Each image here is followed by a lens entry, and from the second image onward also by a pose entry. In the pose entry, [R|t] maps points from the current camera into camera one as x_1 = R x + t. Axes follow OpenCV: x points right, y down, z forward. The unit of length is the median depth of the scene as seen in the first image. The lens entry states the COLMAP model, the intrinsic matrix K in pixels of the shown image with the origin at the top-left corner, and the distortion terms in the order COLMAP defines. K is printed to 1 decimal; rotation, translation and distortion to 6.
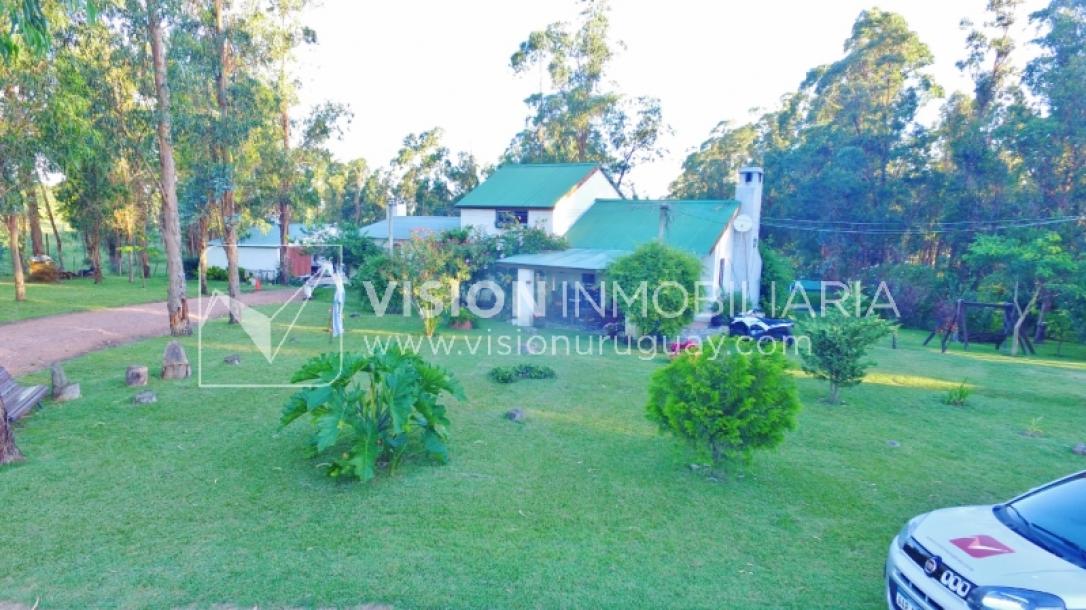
lens RADIAL K [[1216.2, 0, 540.1], [0, 1216.2, 306.1], [0, 0, 1]] dist [0.009339, 0.000000]
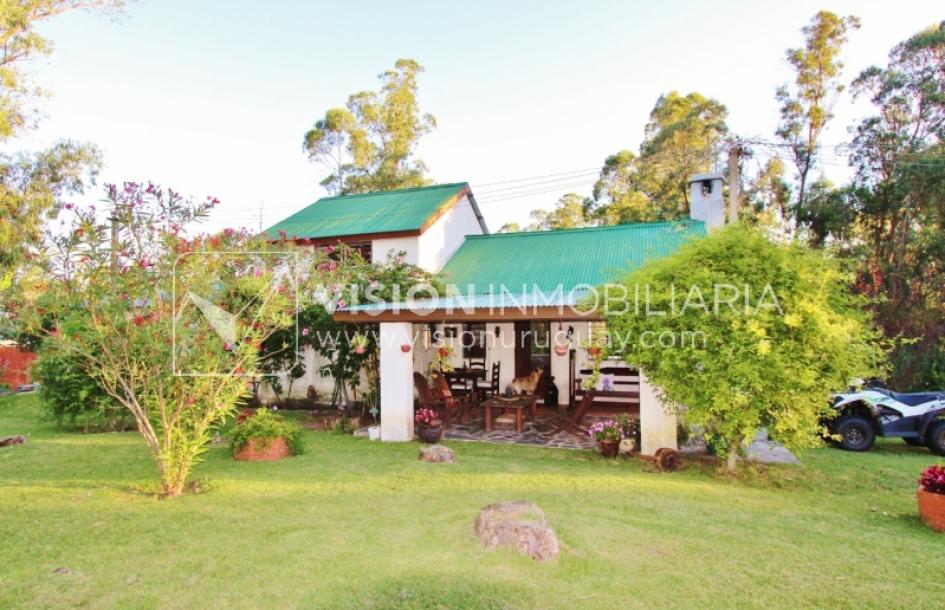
lens RADIAL K [[602.9, 0, 446.3], [0, 602.9, 308.0], [0, 0, 1]] dist [-0.007306, -0.001325]
pose [[0.966067, -0.016843, 0.257741, -0.043328], [0.061117, 0.984440, -0.164749, 0.004593], [-0.250956, 0.174911, 0.952065, 0.596632]]
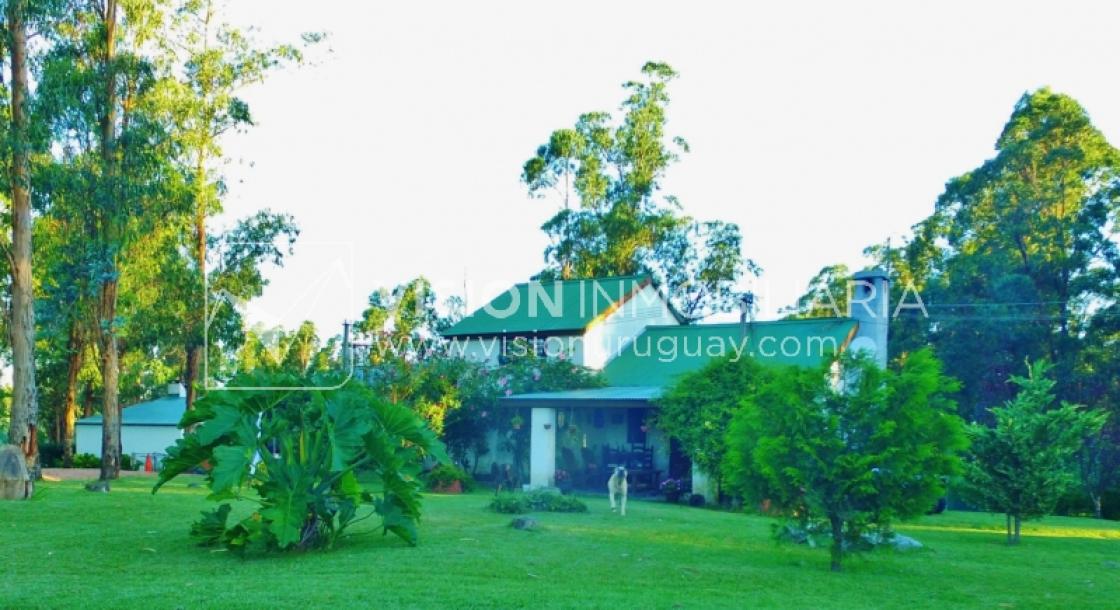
lens RADIAL K [[1725.7, 0, 560.0], [0, 1725.7, 305.7], [0, 0, 1]] dist [0.004050, 0.000000]
pose [[0.999988, 0.001195, -0.004832, 0.001530], [-0.002199, 0.976952, -0.213449, 0.093354], [0.004465, 0.213457, 0.976942, 0.041227]]
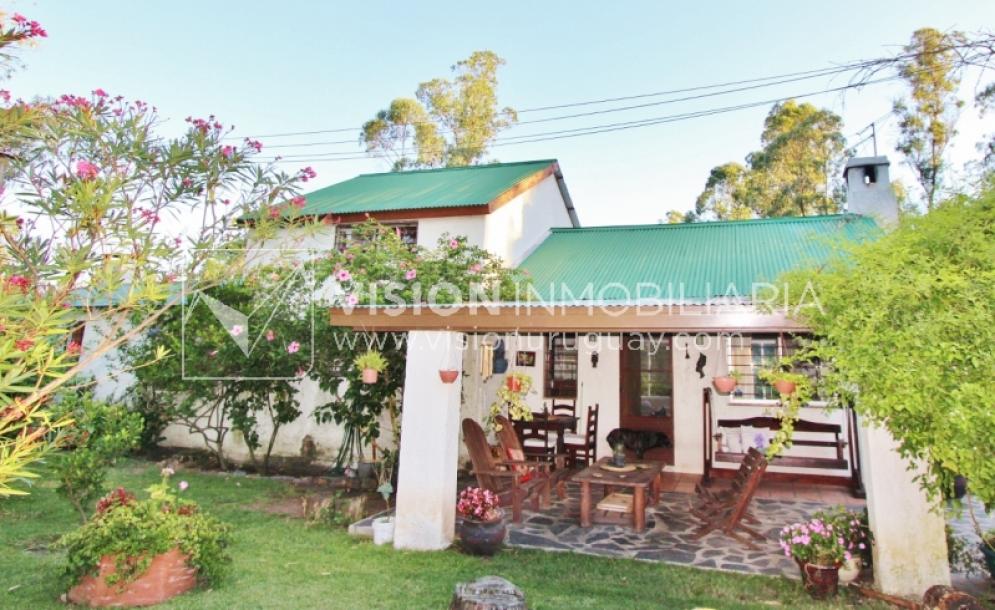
lens RADIAL K [[616.3, 0, 561.1], [0, 616.3, 228.1], [0, 0, 1]] dist [-0.012961, 0.002289]
pose [[0.947276, 0.071305, 0.312383, -0.024599], [0.043266, 0.937530, -0.345204, -0.000655], [-0.317484, 0.340519, 0.885015, 0.667409]]
